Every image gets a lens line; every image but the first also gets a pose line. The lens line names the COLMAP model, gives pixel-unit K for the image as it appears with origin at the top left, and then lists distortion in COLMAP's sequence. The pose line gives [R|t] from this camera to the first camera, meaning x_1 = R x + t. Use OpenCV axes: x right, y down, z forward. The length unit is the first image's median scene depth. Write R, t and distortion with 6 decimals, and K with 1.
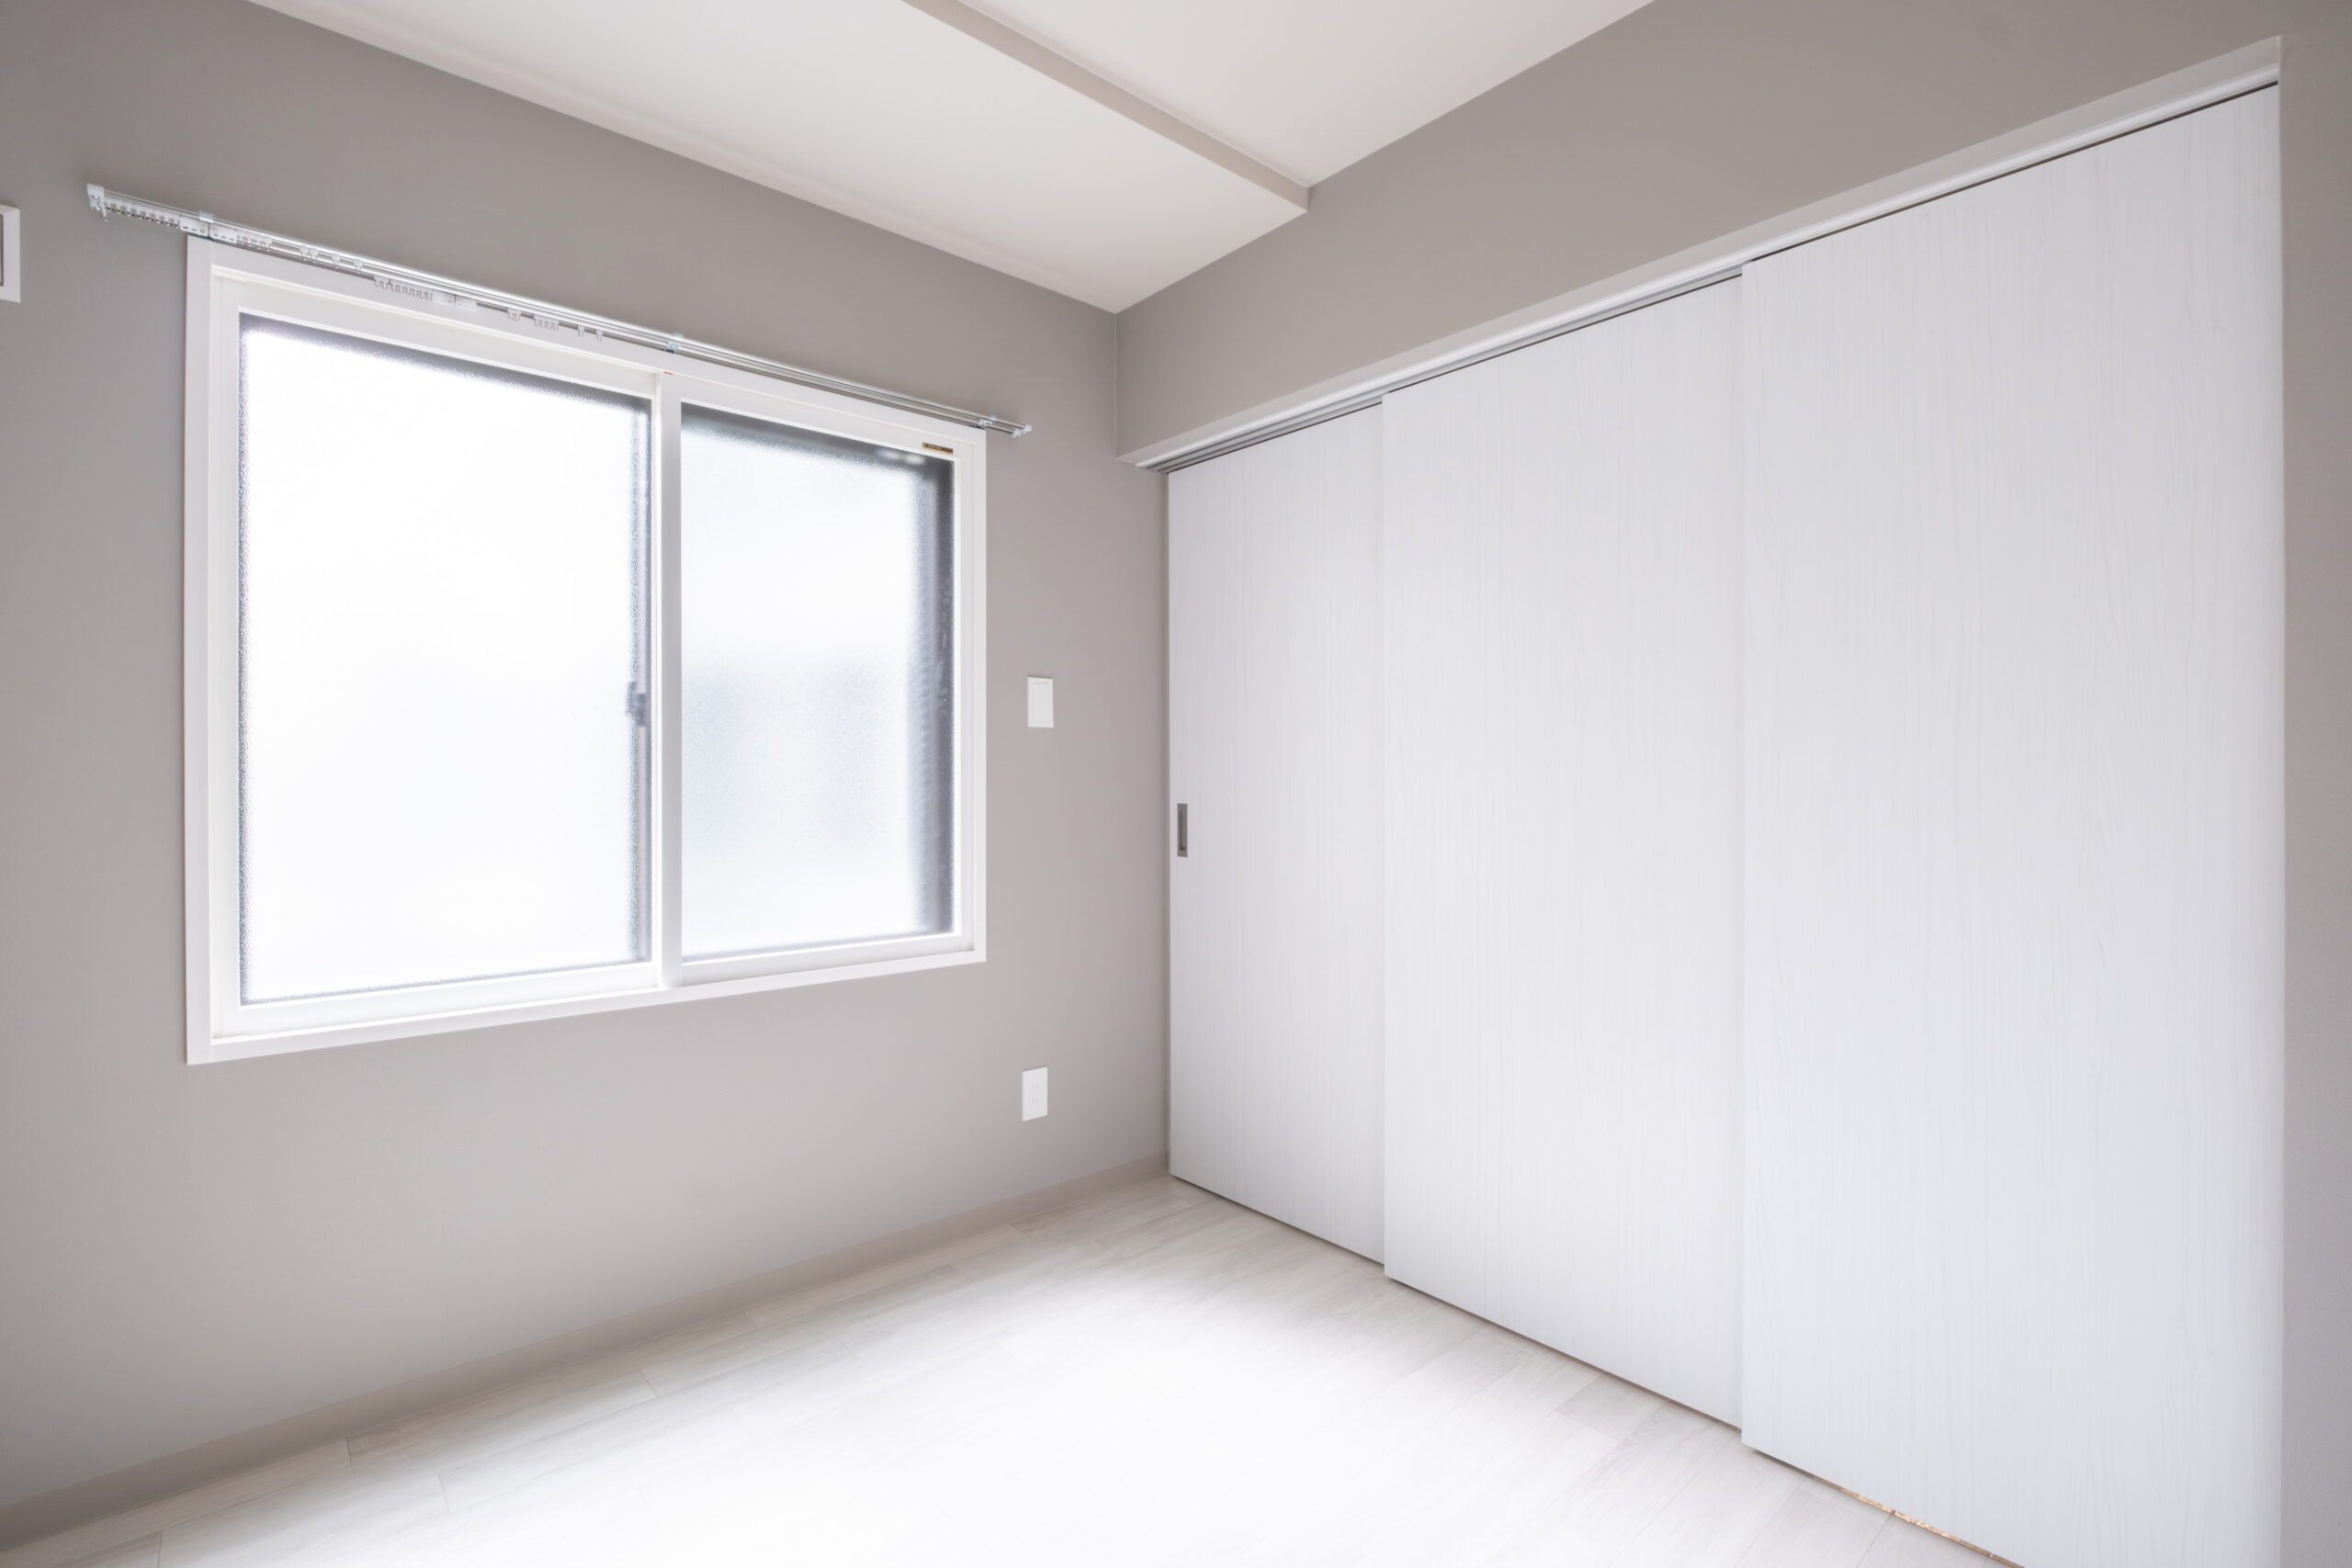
lens RADIAL K [[1061.6, 0, 1176.0], [0, 1061.6, 784.0], [0, 0, 1]] dist [0.000170, -0.000009]
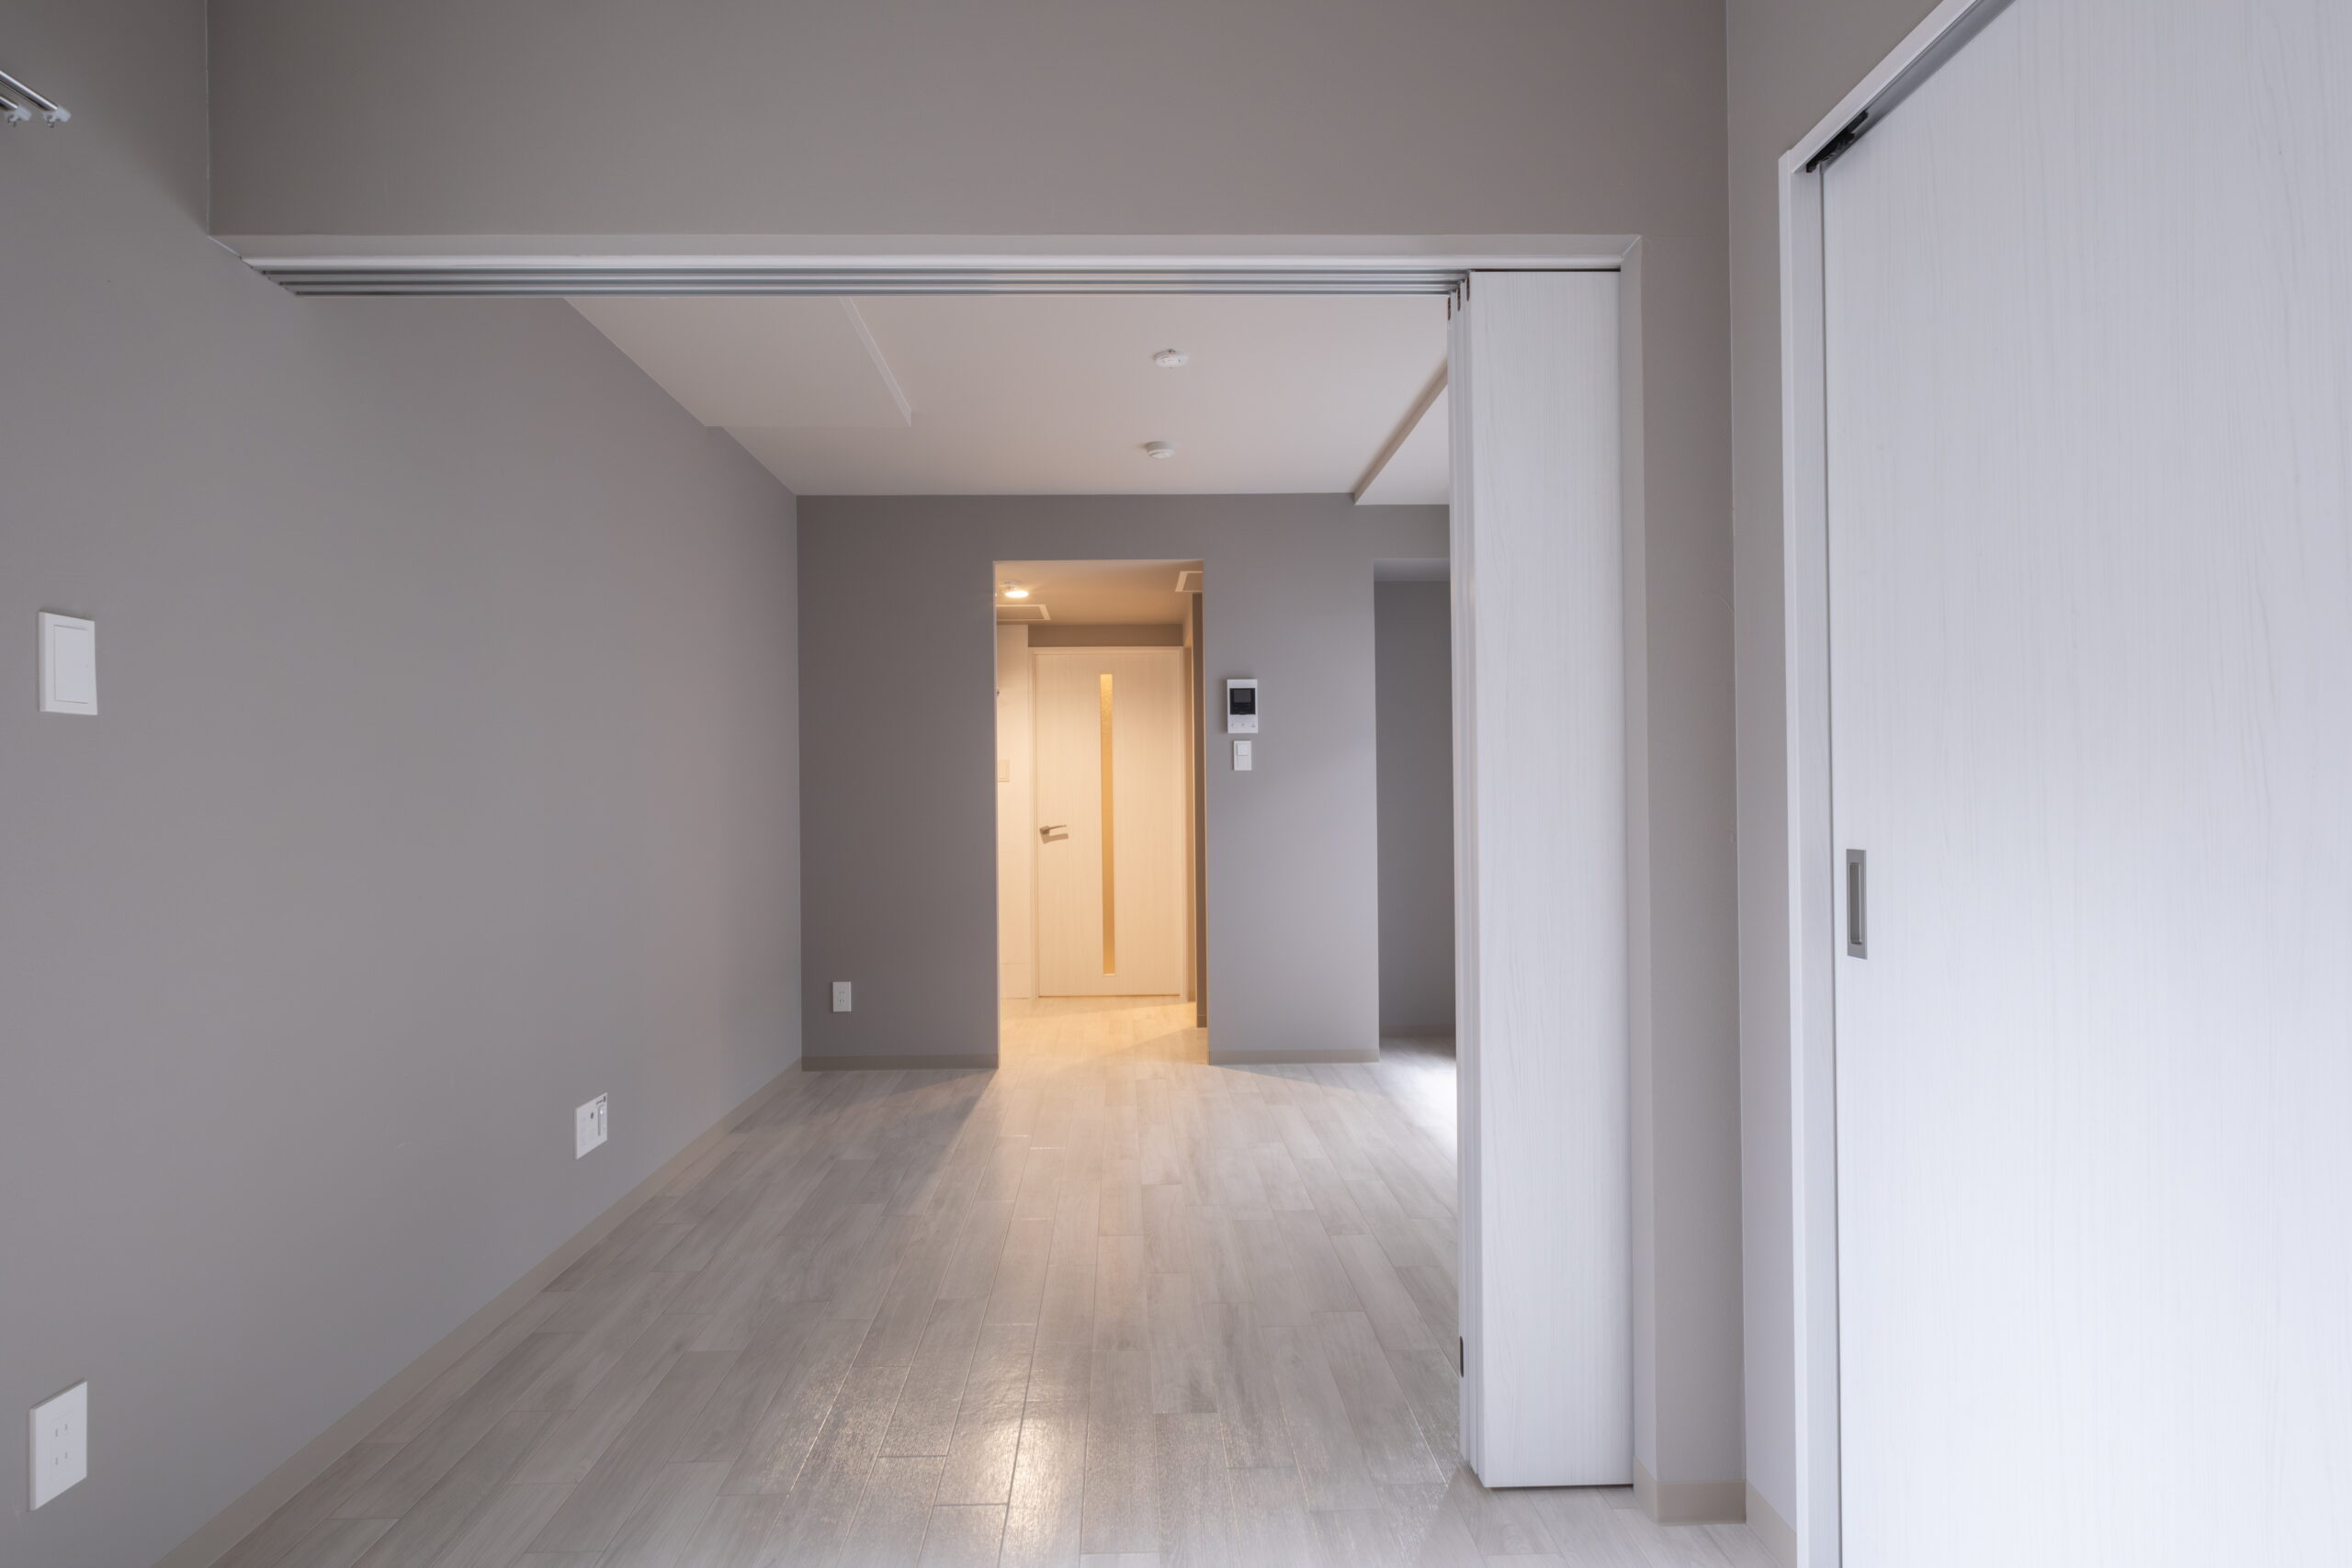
lens RADIAL K [[1150.9, 0, 1176.0], [0, 1150.9, 784.0], [0, 0, 1]] dist [0.000208, -0.017424]
pose [[0.631137, -0.000575, 0.775671, -0.211423], [0.016407, 0.999786, -0.012609, -0.005100], [-0.775498, 0.020684, 0.631011, 0.254182]]
